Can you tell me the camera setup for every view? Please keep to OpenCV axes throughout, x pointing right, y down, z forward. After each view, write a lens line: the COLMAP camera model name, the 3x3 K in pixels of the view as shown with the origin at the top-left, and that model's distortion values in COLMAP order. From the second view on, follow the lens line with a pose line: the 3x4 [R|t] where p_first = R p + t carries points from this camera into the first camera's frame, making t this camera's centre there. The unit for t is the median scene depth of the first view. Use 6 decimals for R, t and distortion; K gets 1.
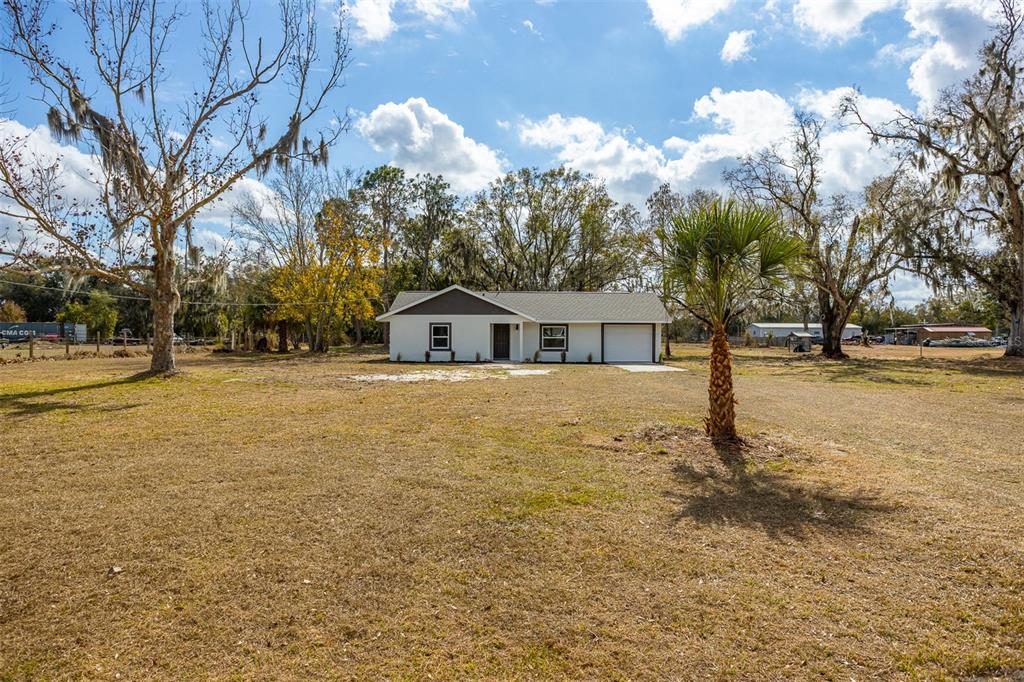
lens RADIAL K [[642.6, 0, 512.0], [0, 642.6, 341.0], [0, 0, 1]] dist [0.004187, -0.000120]
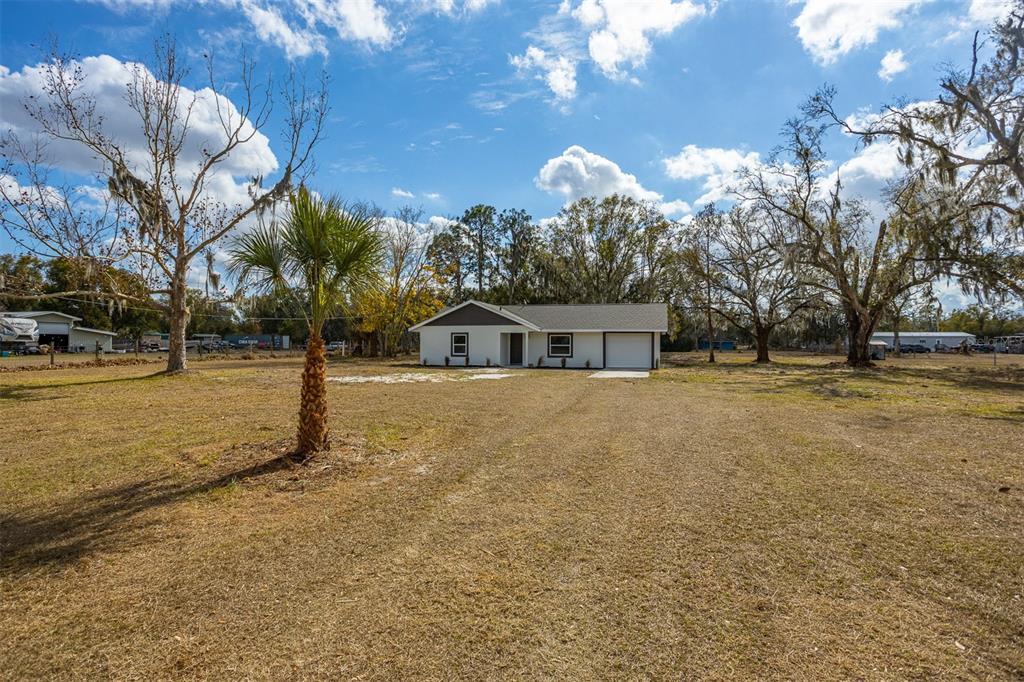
lens RADIAL K [[532.4, 0, 568.6], [0, 532.4, 354.3], [0, 0, 1]] dist [-0.000449, 0.000045]
pose [[0.962927, 0.004888, -0.269719, 0.340163], [-0.002170, 0.999944, 0.010374, 0.000706], [0.269754, -0.009404, 0.962883, 0.113099]]
